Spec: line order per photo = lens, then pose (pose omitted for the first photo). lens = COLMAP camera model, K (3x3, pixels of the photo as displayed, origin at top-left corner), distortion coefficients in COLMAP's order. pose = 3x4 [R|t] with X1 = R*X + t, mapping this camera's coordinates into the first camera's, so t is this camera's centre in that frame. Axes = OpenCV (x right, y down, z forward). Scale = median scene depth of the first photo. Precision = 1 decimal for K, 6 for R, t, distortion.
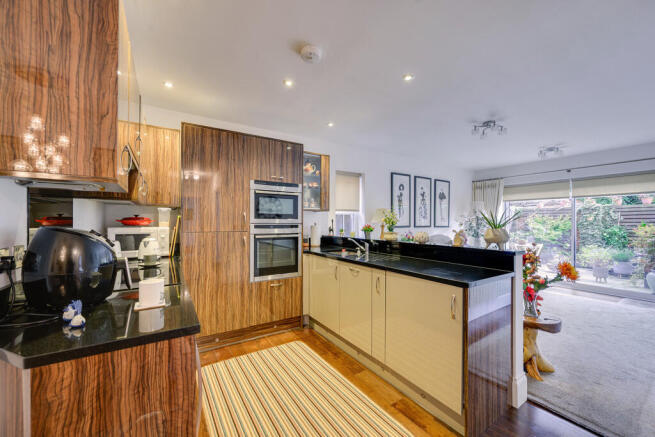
lens RADIAL K [[262.7, 0, 328.8], [0, 262.7, 222.1], [0, 0, 1]] dist [-0.000876, 0.000033]
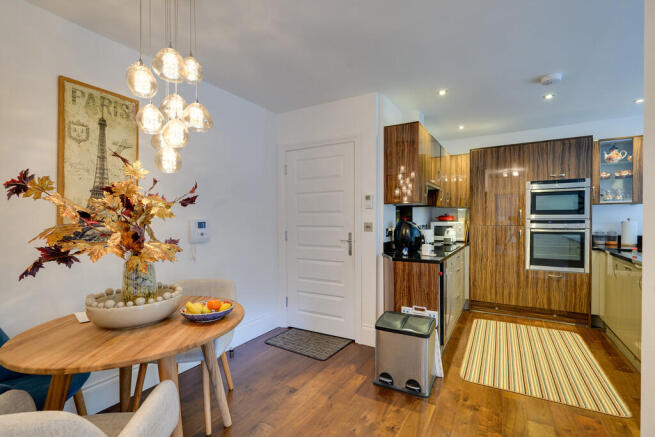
lens RADIAL K [[295.4, 0, 331.6], [0, 295.4, 223.6], [0, 0, 1]] dist [-0.000165, 0.000171]
pose [[0.446546, 0.009514, -0.894710, 0.478334], [0.008500, 0.999853, 0.014875, -0.001554], [0.894720, -0.014248, 0.446400, -0.355236]]
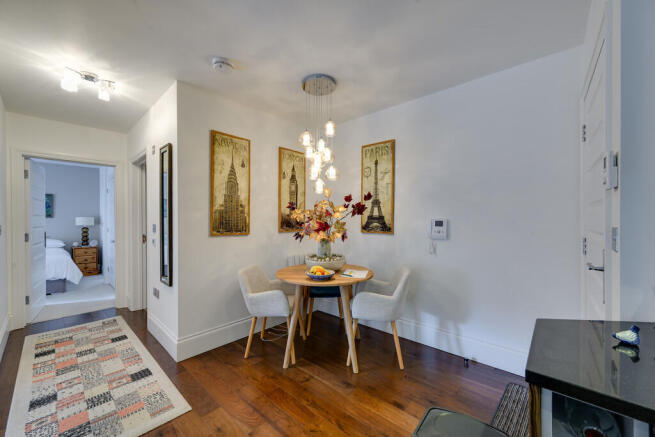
lens RADIAL K [[262.7, 0, 328.8], [0, 262.7, 222.1], [0, 0, 1]] dist [-0.000876, 0.000033]
pose [[-0.971542, 0.003859, -0.236836, 0.048023], [0.001941, 0.999963, 0.008331, -0.000141], [0.236859, 0.007635, -0.971514, 0.480171]]
